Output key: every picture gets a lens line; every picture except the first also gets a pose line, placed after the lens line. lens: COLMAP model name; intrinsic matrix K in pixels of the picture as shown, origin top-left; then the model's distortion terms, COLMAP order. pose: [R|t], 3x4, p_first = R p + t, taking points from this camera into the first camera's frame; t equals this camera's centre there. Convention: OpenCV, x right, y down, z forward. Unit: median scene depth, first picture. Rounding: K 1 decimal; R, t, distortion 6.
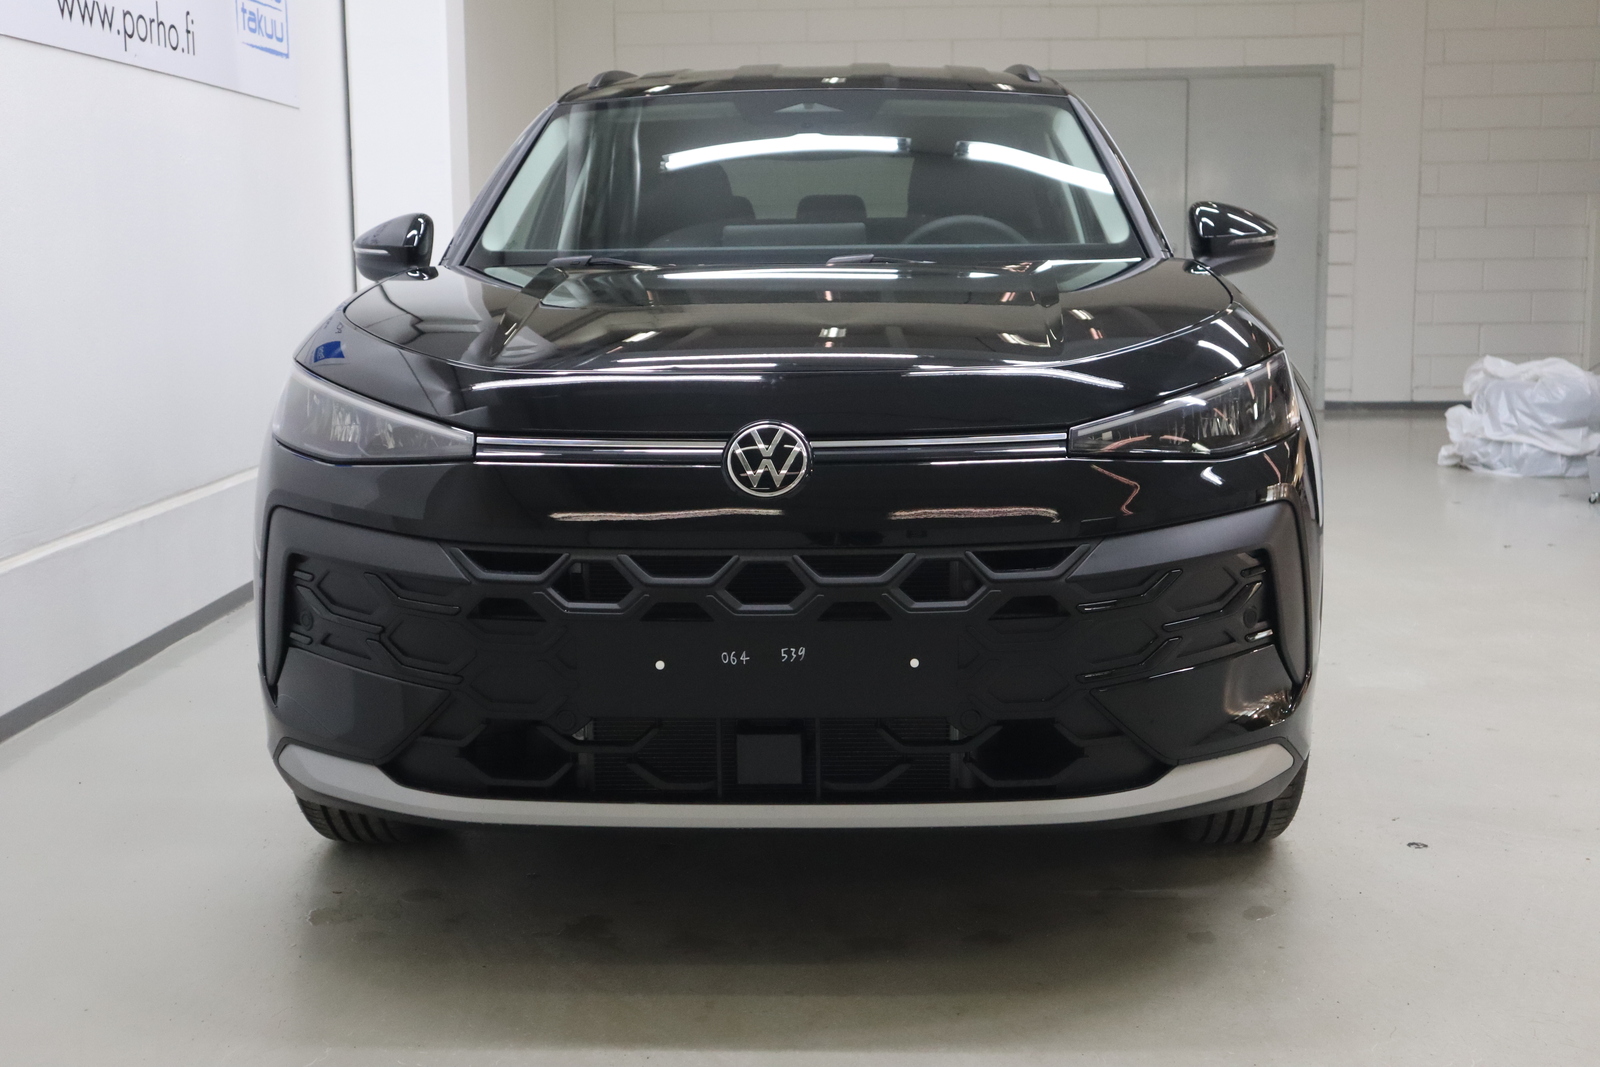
lens RADIAL K [[2054.0, 0, 800.0], [0, 2054.0, 533.5], [0, 0, 1]] dist [0.005477, 0.006279]
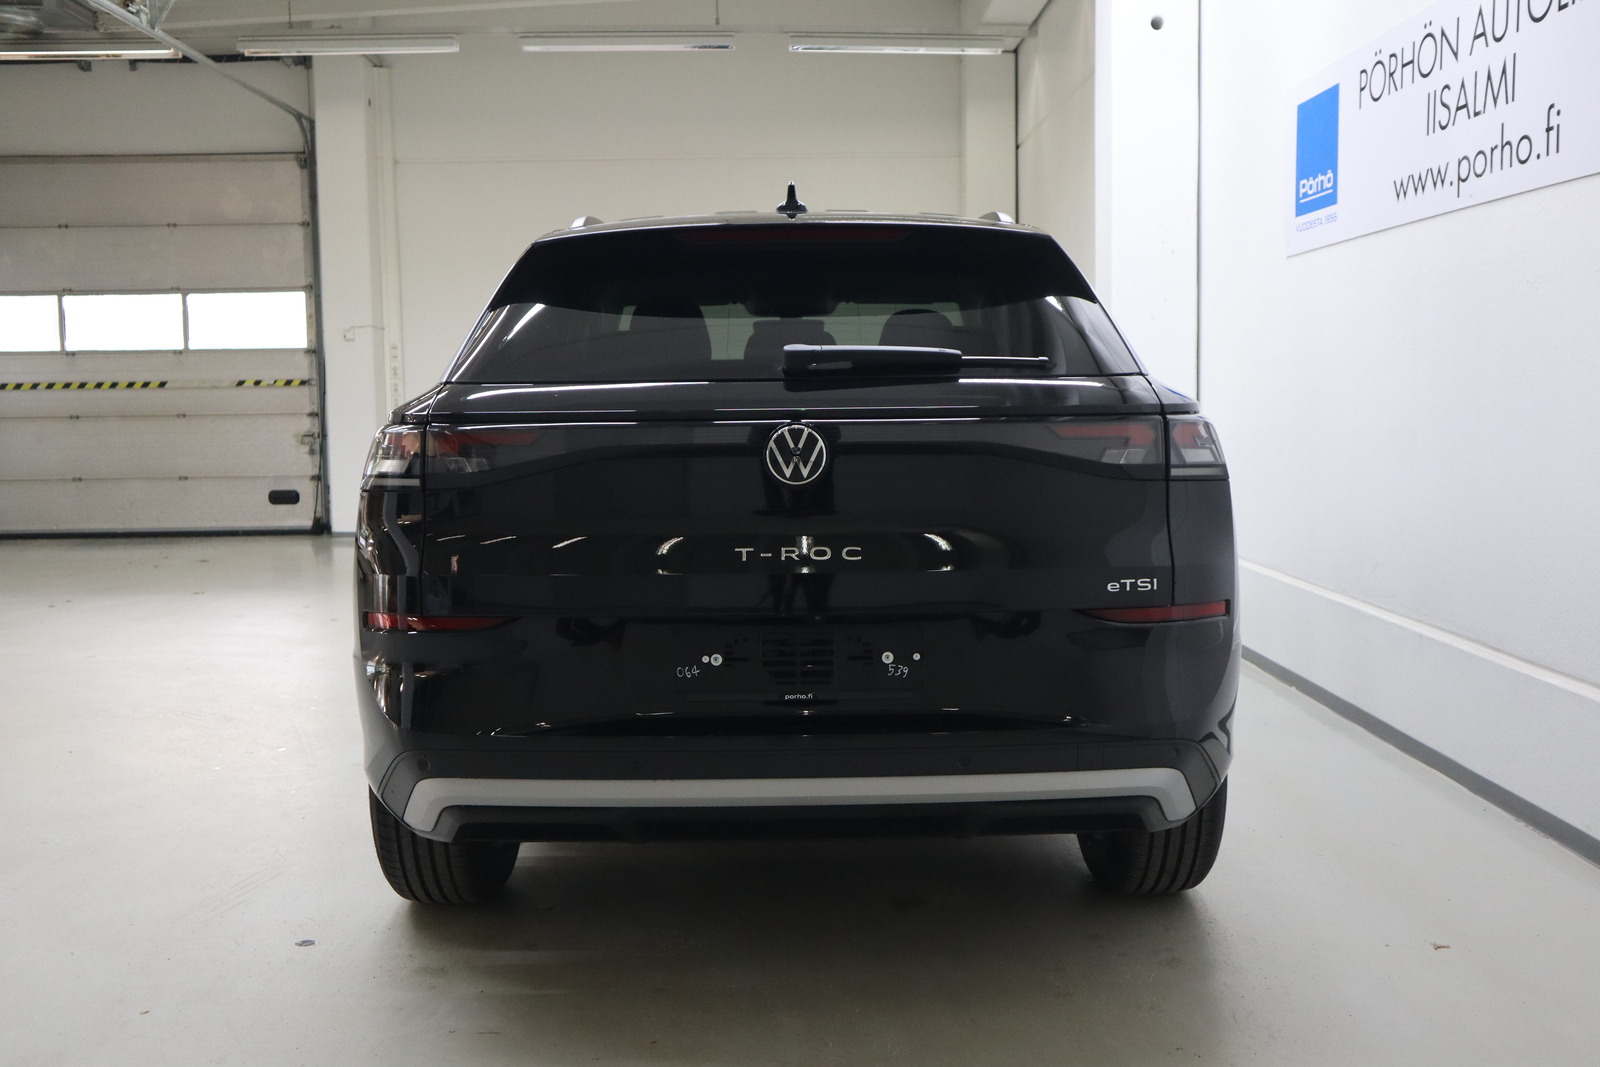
lens RADIAL K [[1601.6, 0, 800.0], [0, 1601.6, 533.5], [0, 0, 1]] dist [-0.002458, -0.003239]
pose [[-0.998607, 0.023705, -0.047150, 0.047830], [0.012348, 0.973589, 0.227972, -0.256906], [0.051308, 0.227072, -0.972525, 1.804199]]
